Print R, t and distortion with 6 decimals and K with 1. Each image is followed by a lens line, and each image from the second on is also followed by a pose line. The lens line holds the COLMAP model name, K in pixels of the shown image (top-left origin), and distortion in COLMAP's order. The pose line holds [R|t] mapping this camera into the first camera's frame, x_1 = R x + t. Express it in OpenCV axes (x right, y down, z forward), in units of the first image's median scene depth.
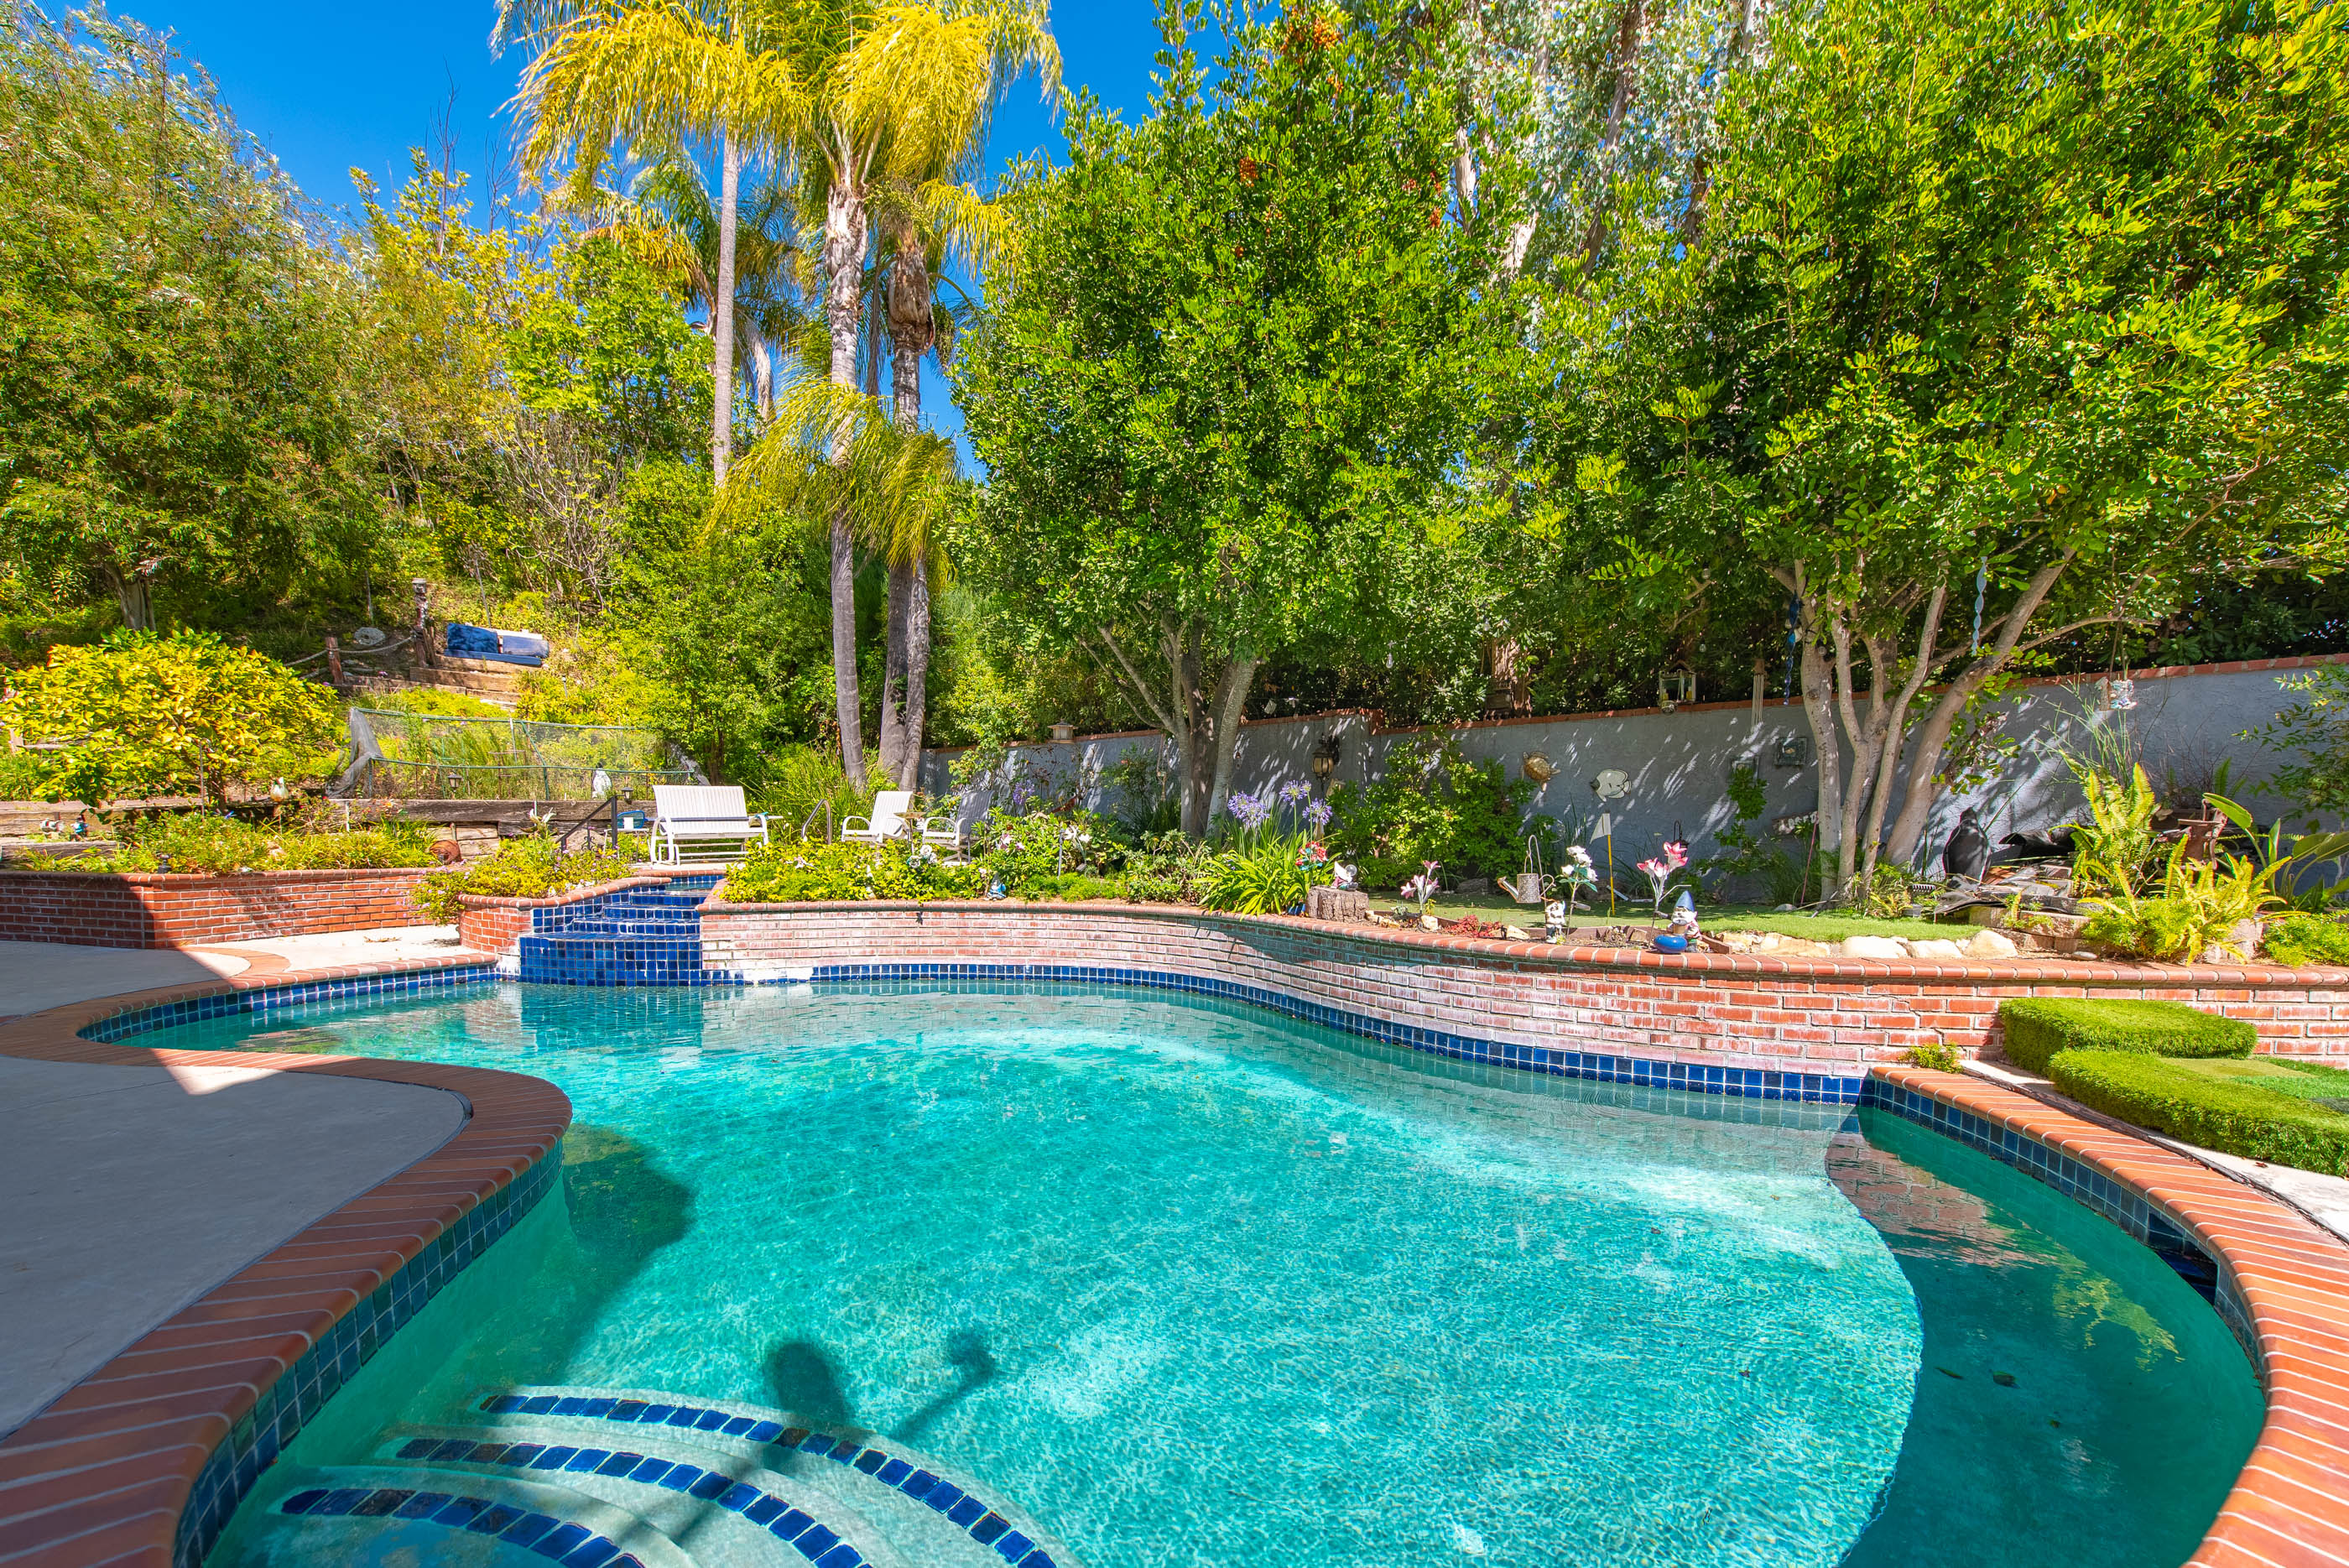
lens RADIAL K [[933.9, 0, 1216.5], [0, 933.9, 878.7], [0, 0, 1]] dist [0.012447, -0.004357]
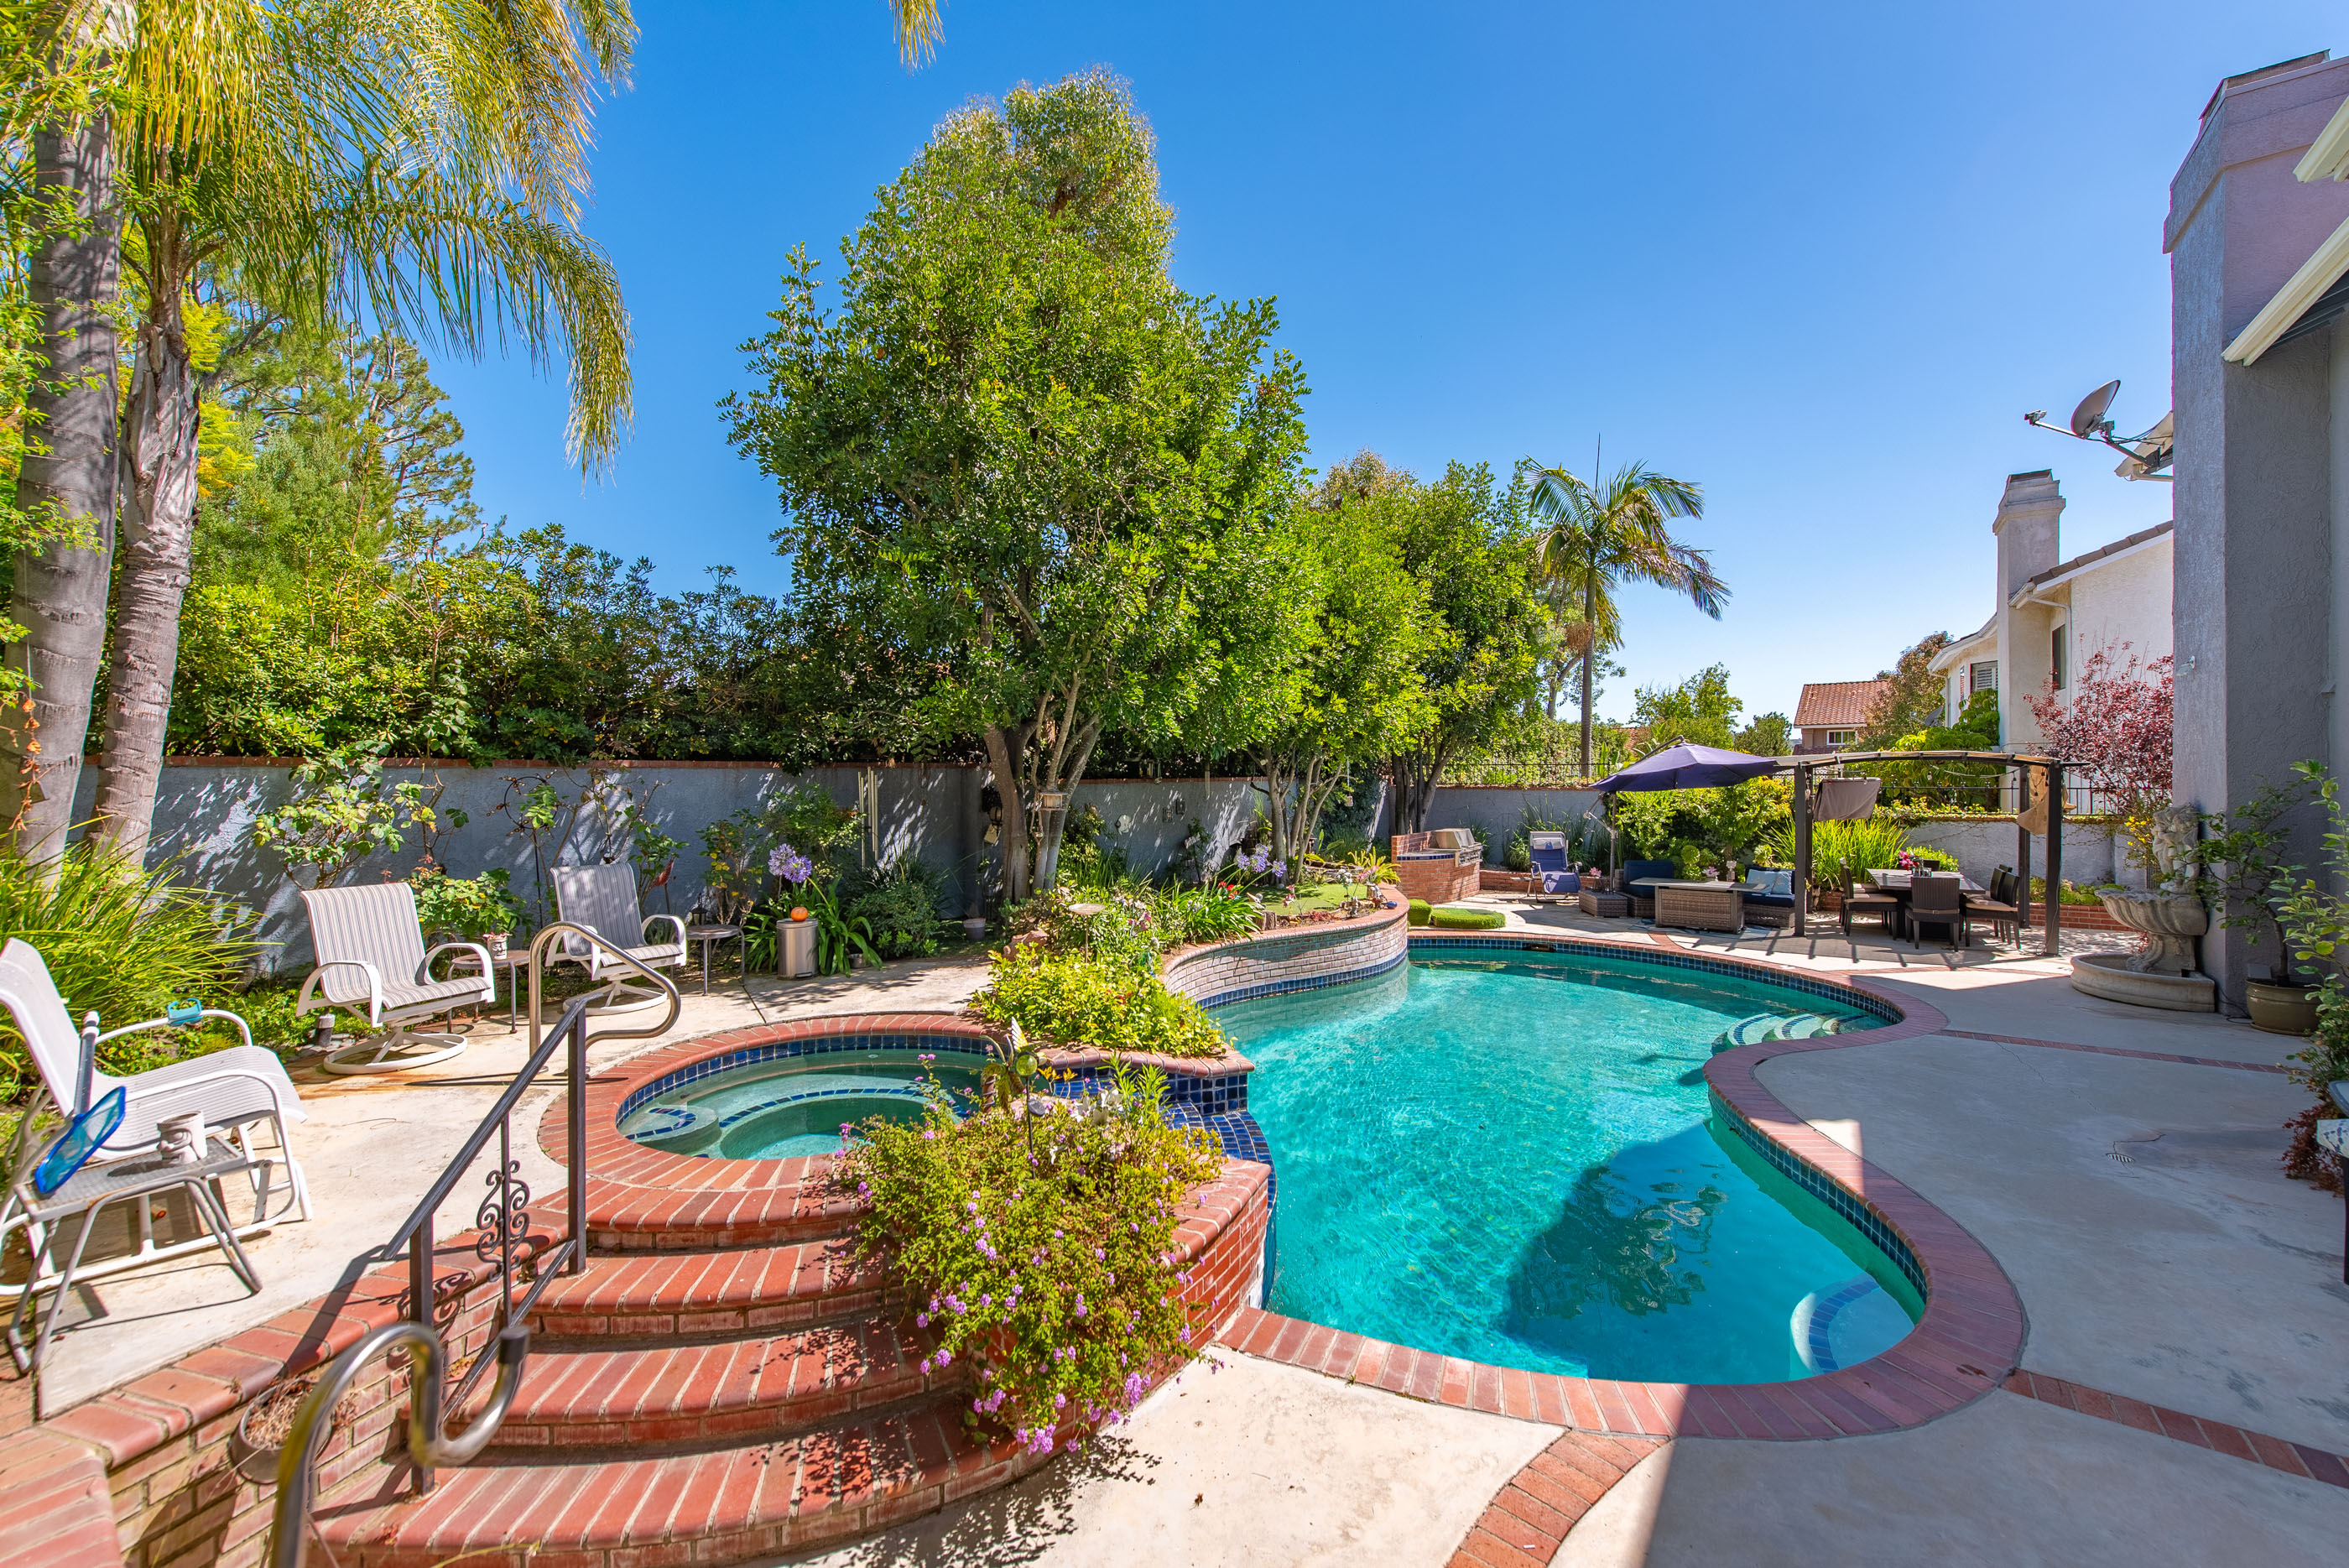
lens RADIAL K [[933.9, 0, 1186.4], [0, 933.9, 785.1], [0, 0, 1]] dist [0.012447, -0.004357]
pose [[-0.047825, -0.018348, 0.998687, -1.306795], [0.049982, 0.998535, 0.020738, -0.216365], [-0.997604, 0.050908, -0.046838, 1.078739]]
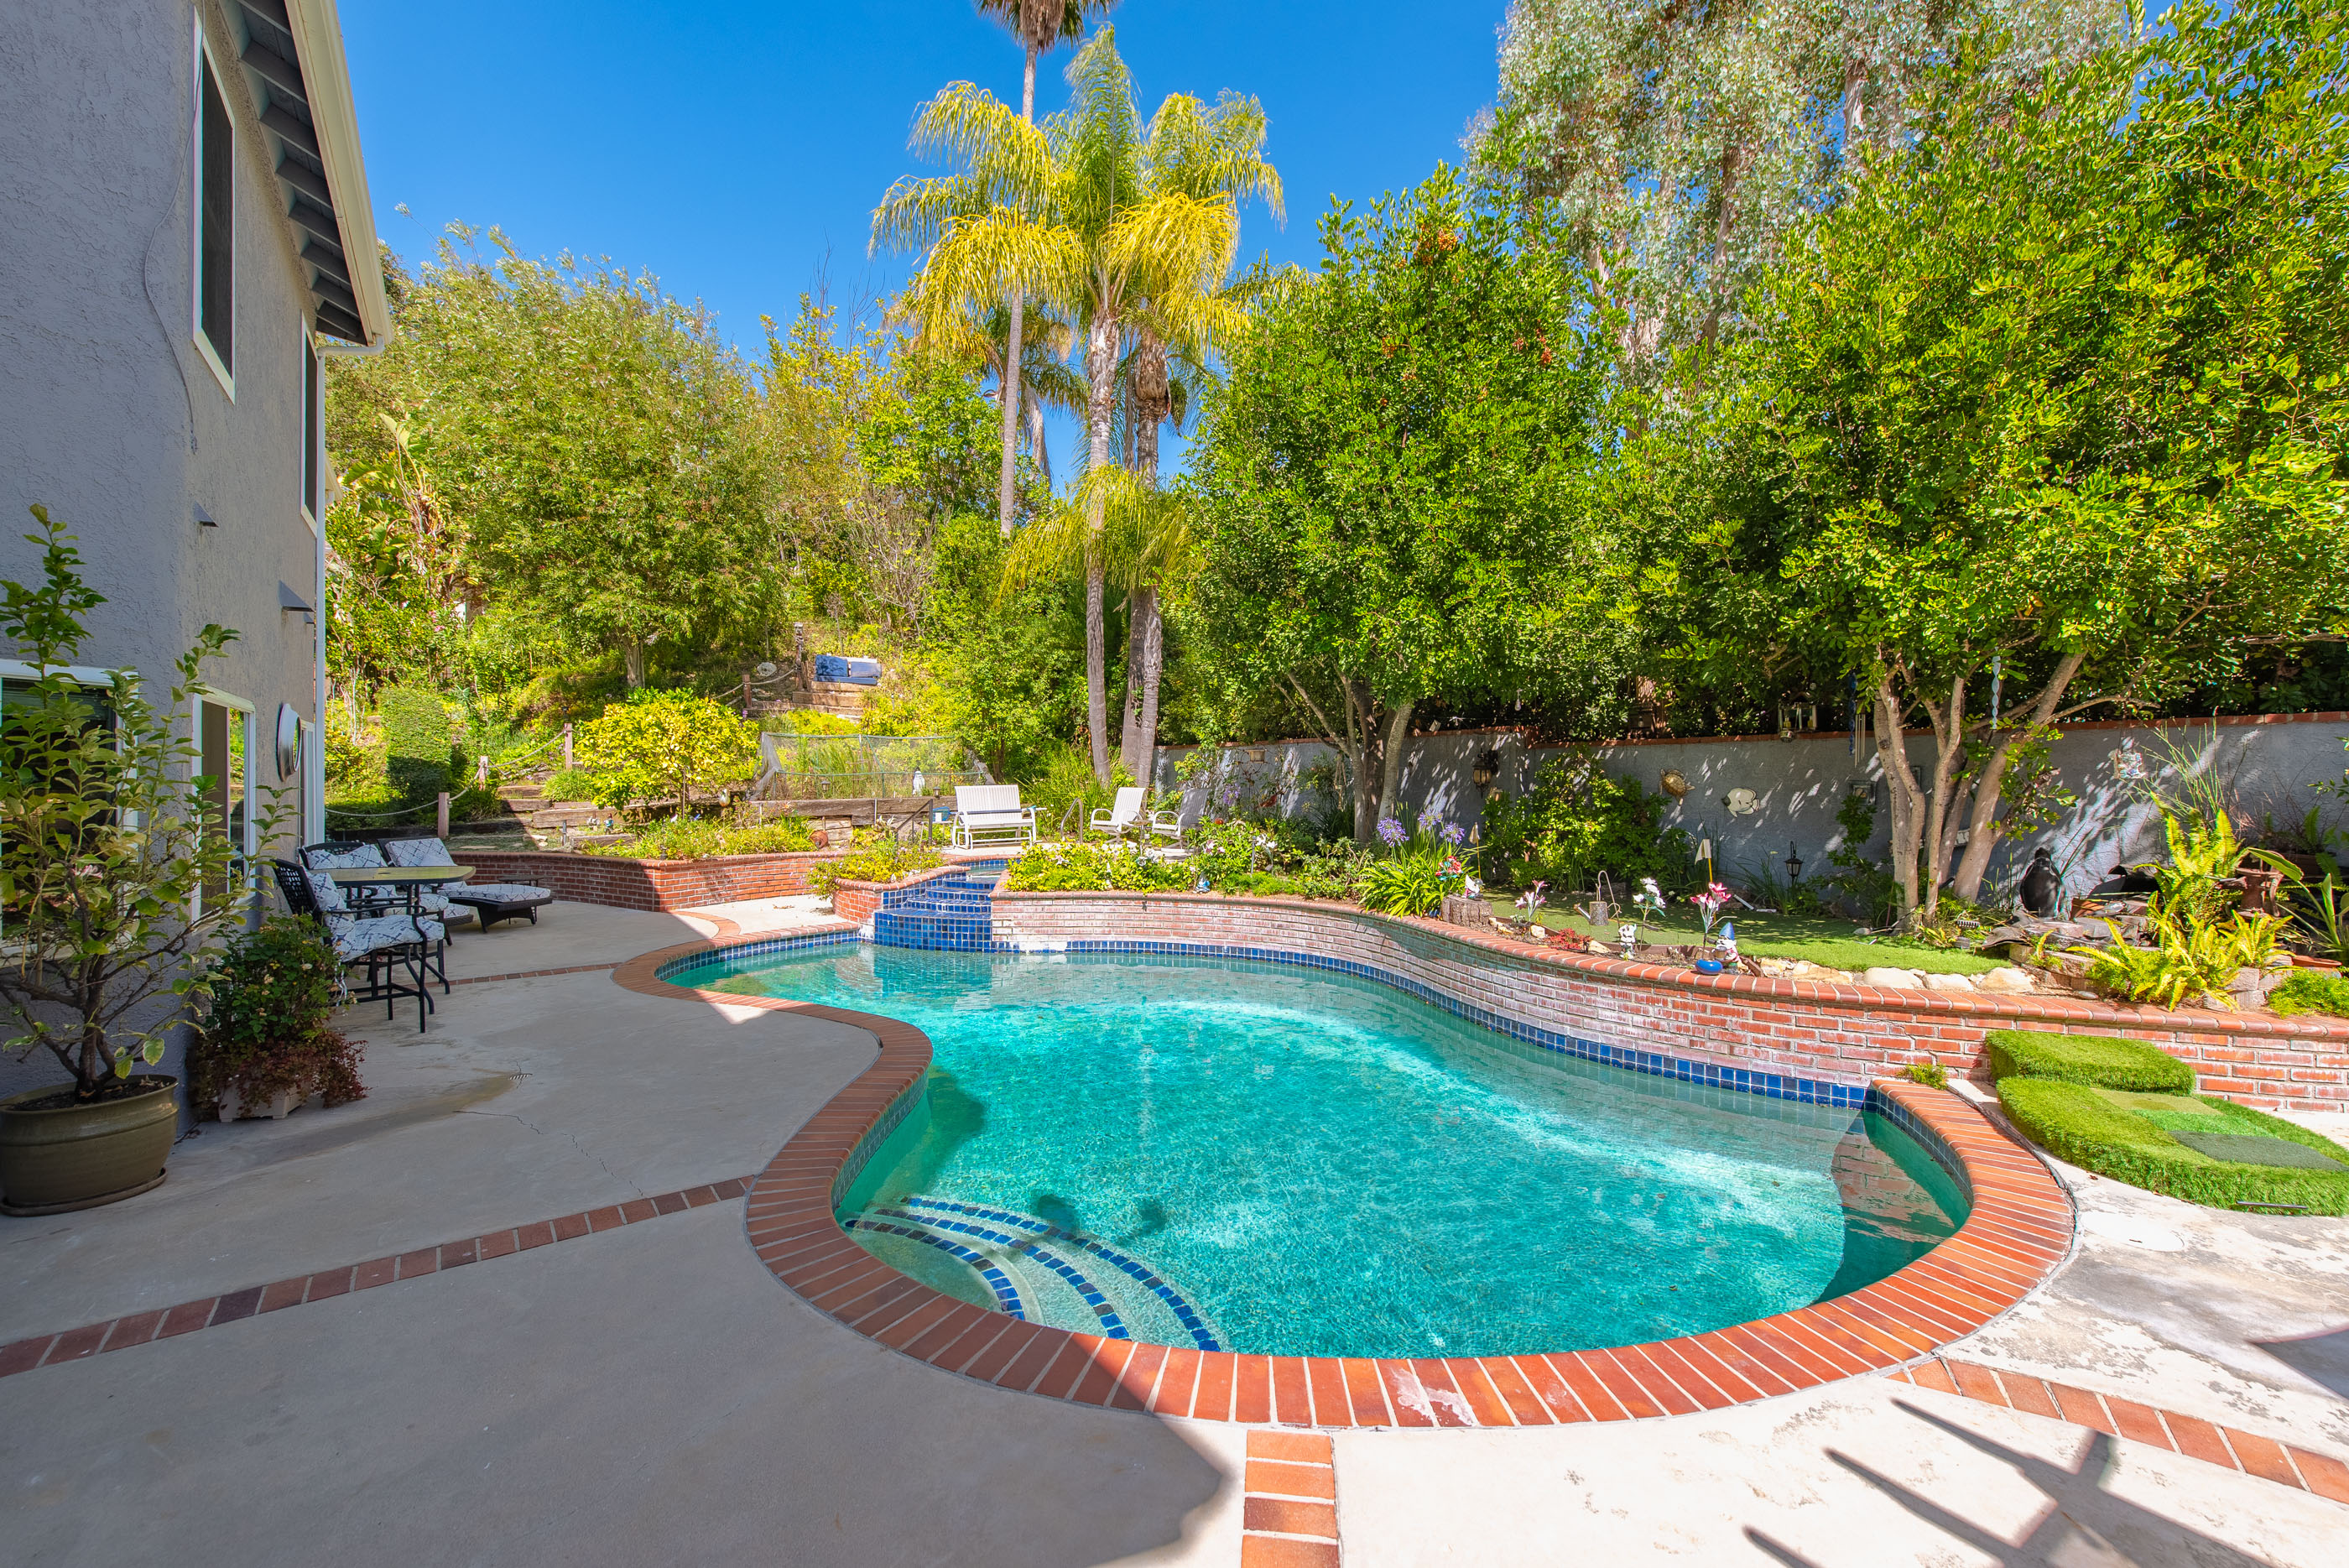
lens RADIAL K [[933.9, 0, 1217.2], [0, 933.9, 767.6], [0, 0, 1]] dist [0.012447, -0.004357]
pose [[0.969131, -0.006666, -0.246457, 0.105504], [-0.009968, 0.997758, -0.066182, -0.068918], [0.246345, 0.066596, 0.966891, -0.251170]]
